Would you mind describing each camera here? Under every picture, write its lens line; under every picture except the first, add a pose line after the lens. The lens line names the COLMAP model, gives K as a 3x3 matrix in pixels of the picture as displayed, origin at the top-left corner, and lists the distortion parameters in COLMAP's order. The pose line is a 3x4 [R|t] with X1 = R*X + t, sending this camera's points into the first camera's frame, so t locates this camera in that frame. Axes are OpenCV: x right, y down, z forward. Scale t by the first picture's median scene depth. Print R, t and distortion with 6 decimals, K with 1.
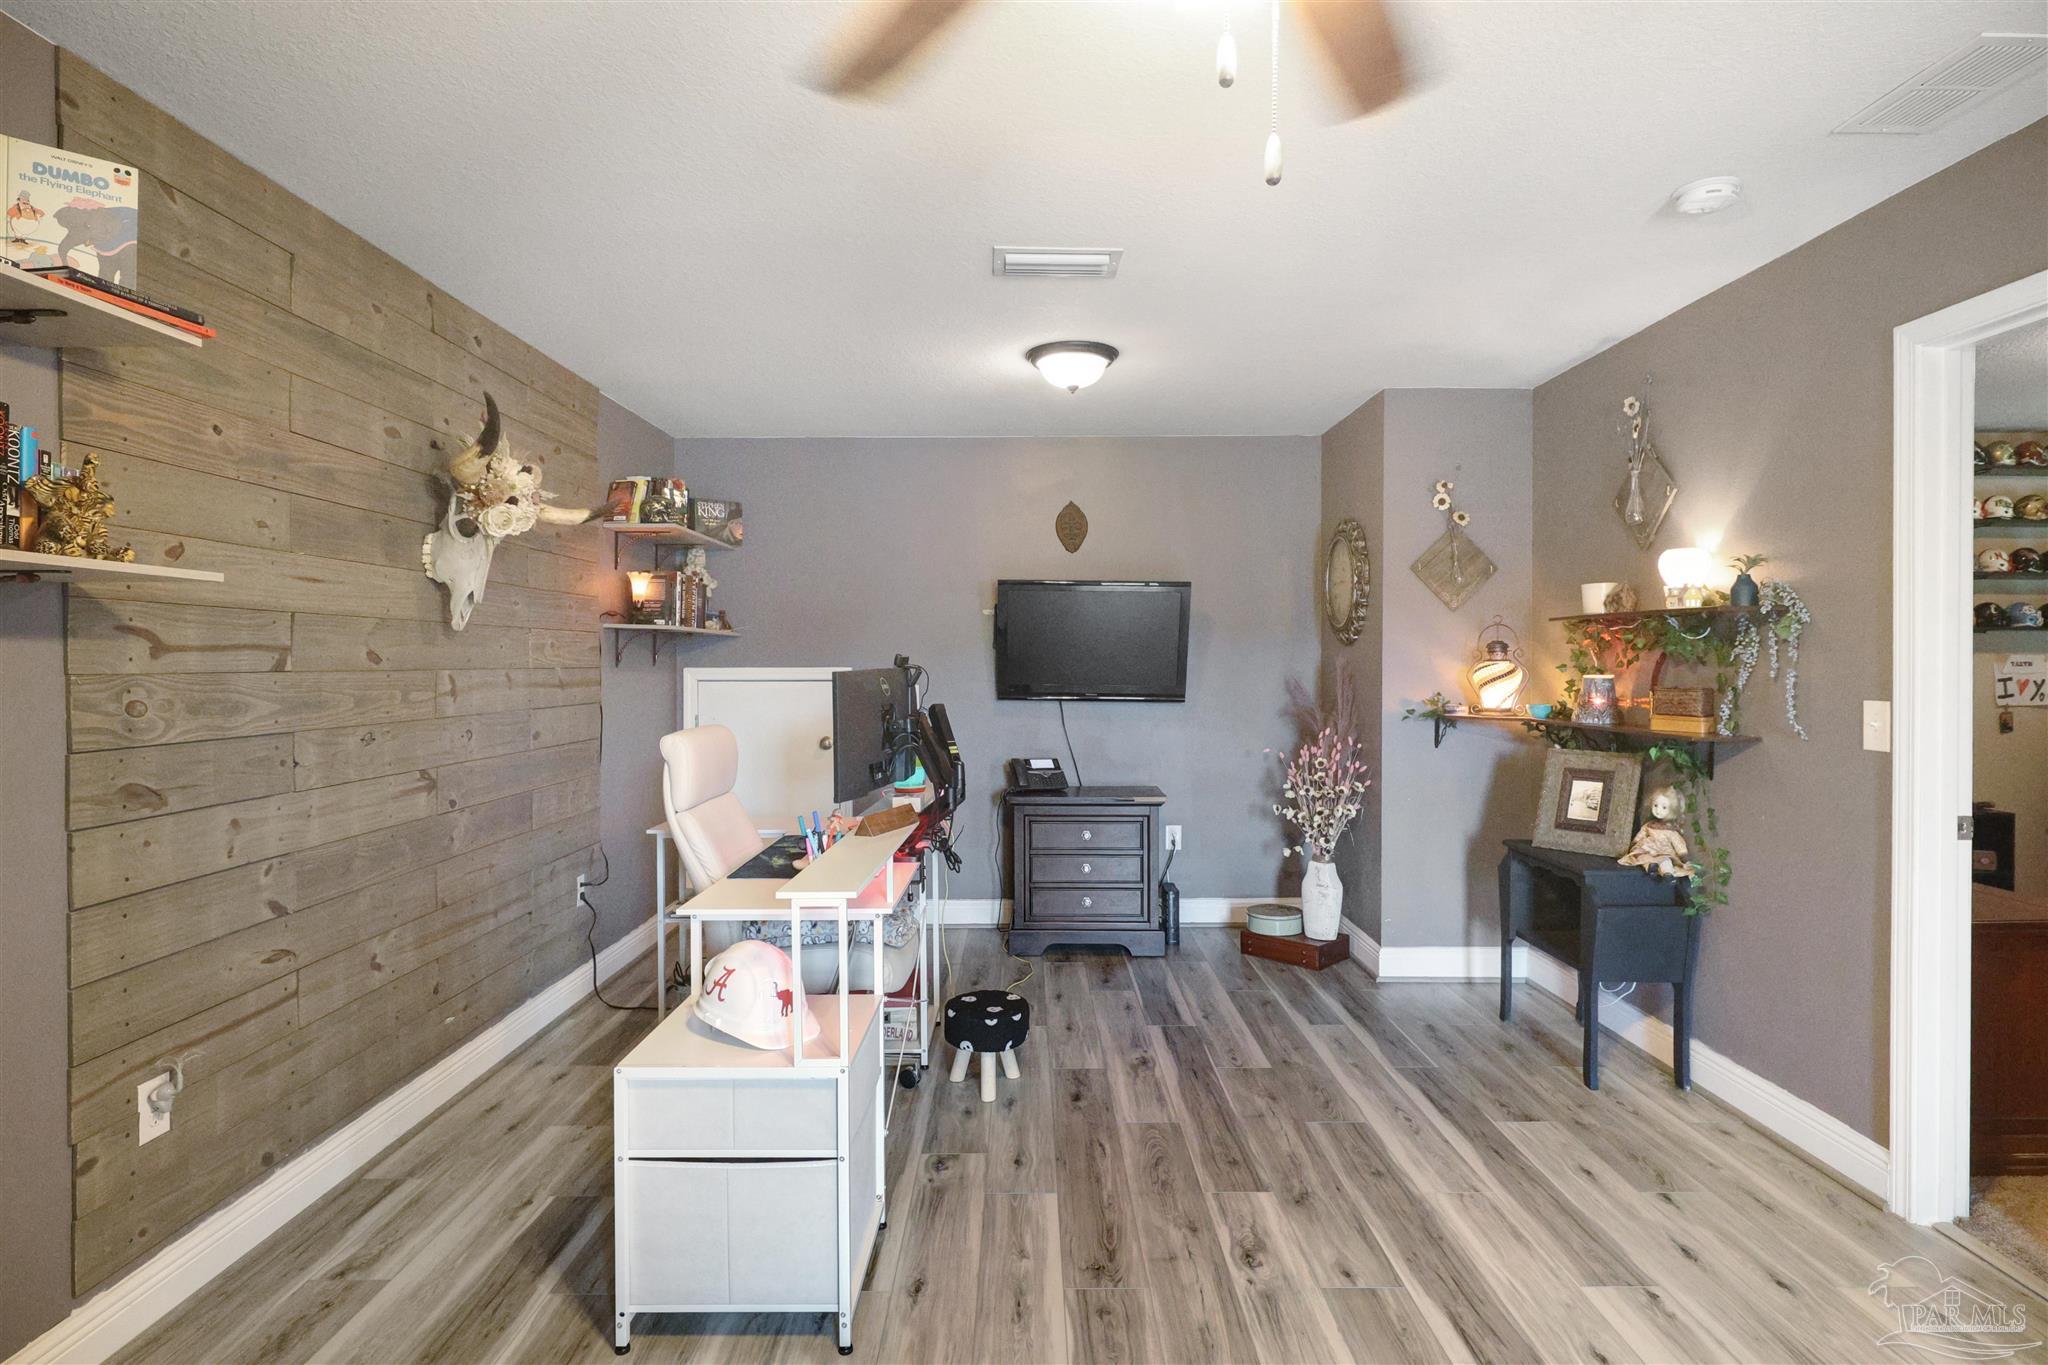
lens RADIAL K [[1046.6, 0, 1030.9], [0, 1046.6, 673.0], [0, 0, 1]] dist [-0.000443, -0.001599]
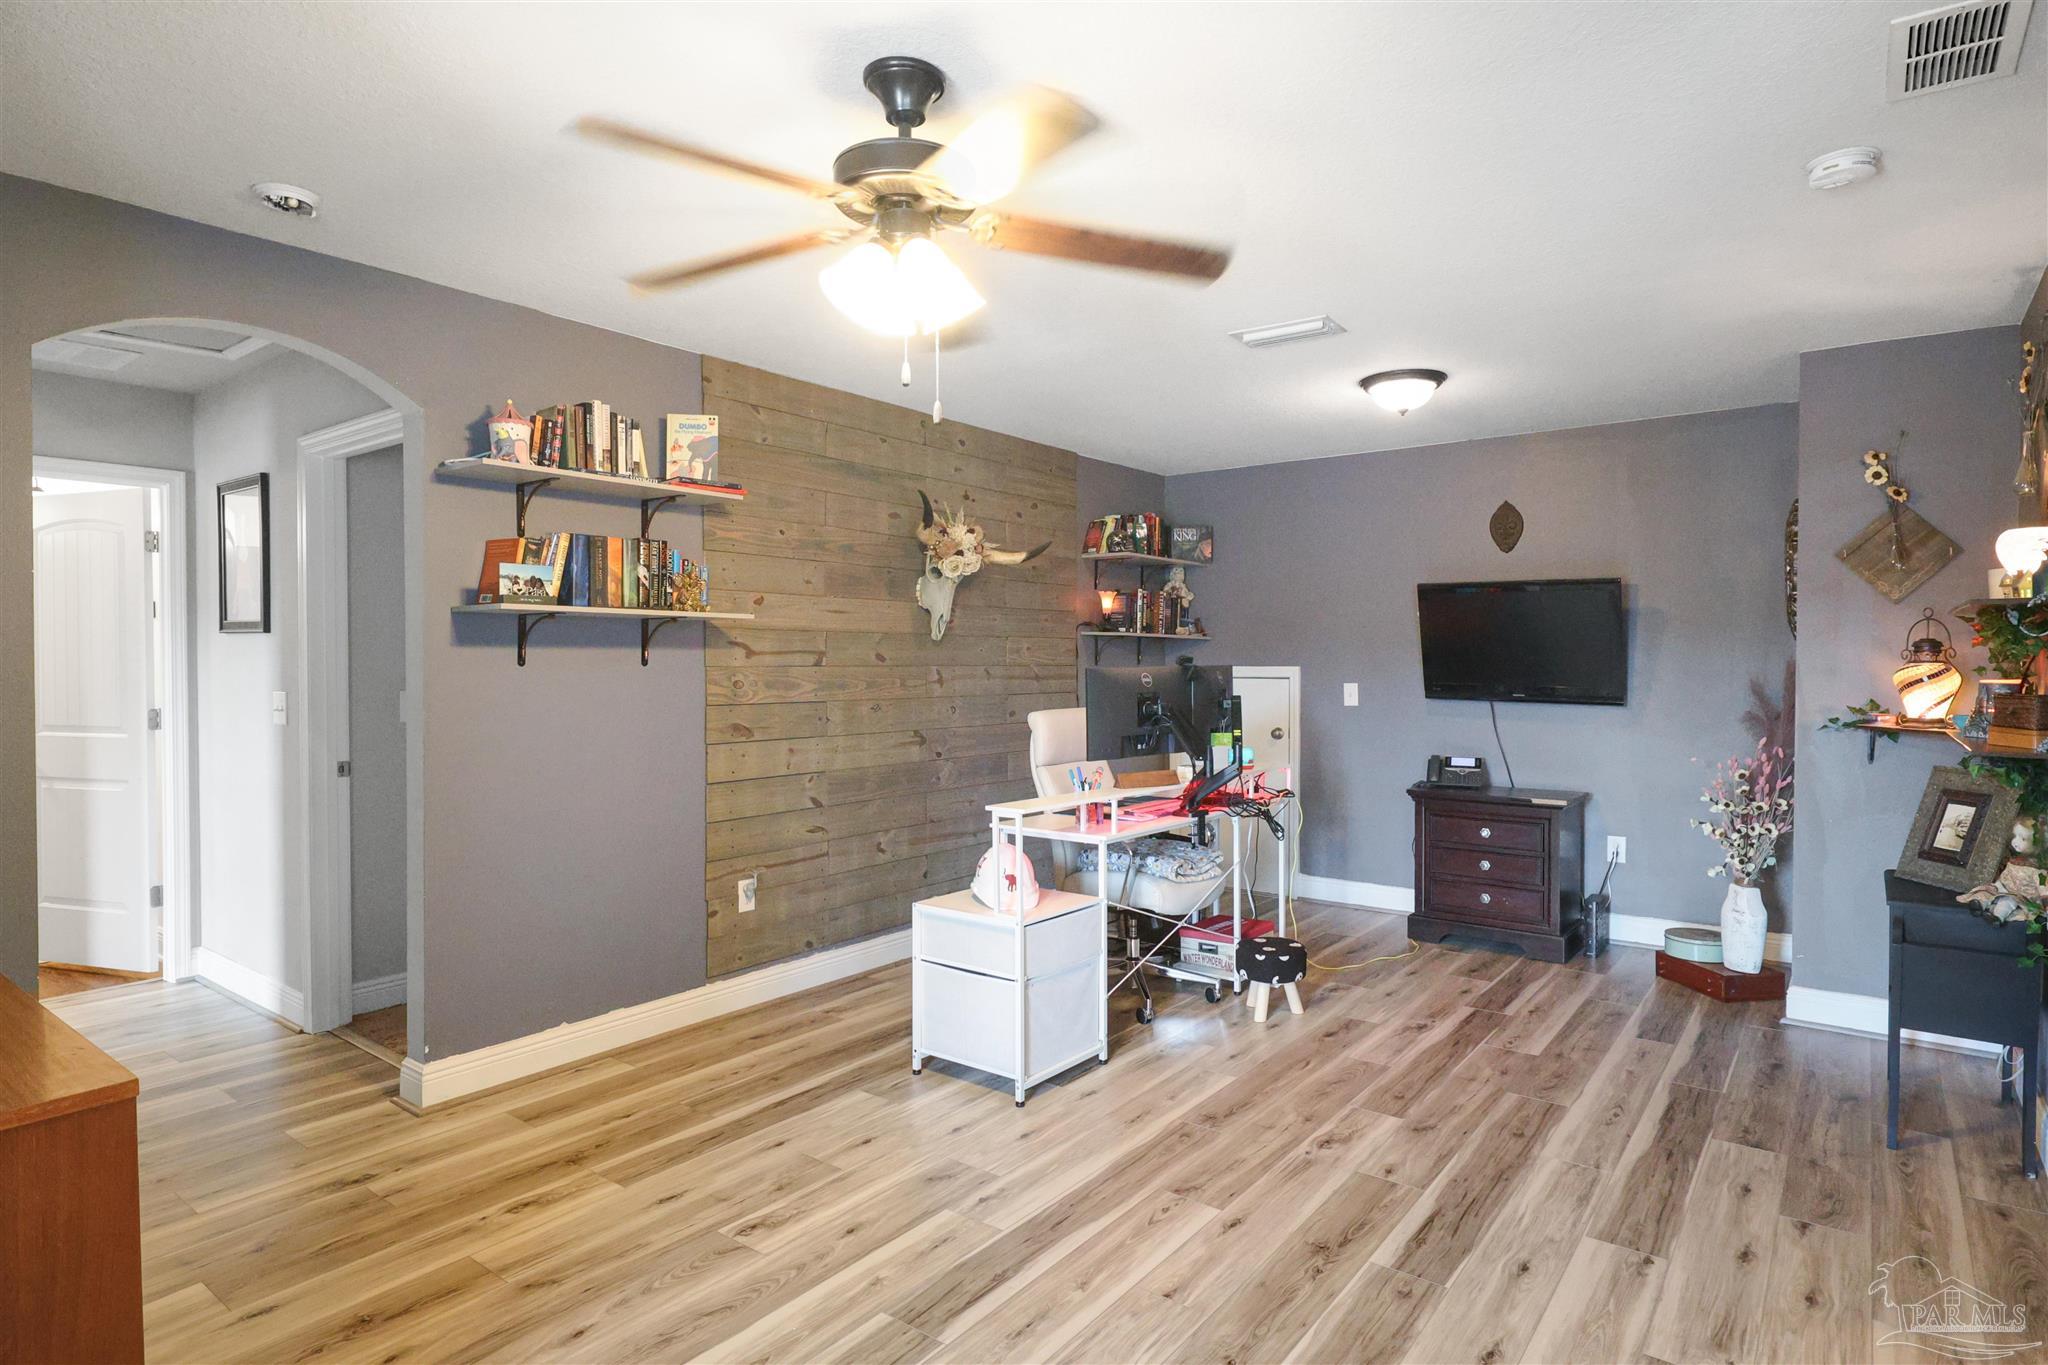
lens RADIAL K [[1112.7, 0, 1024.0], [0, 1112.7, 682.5], [0, 0, 1]] dist [-0.001795, -0.000922]
pose [[0.787169, 0.014122, -0.616576, 0.549140], [-0.009345, 0.999896, 0.010970, 0.002129], [0.616667, -0.002873, 0.787219, -0.191826]]
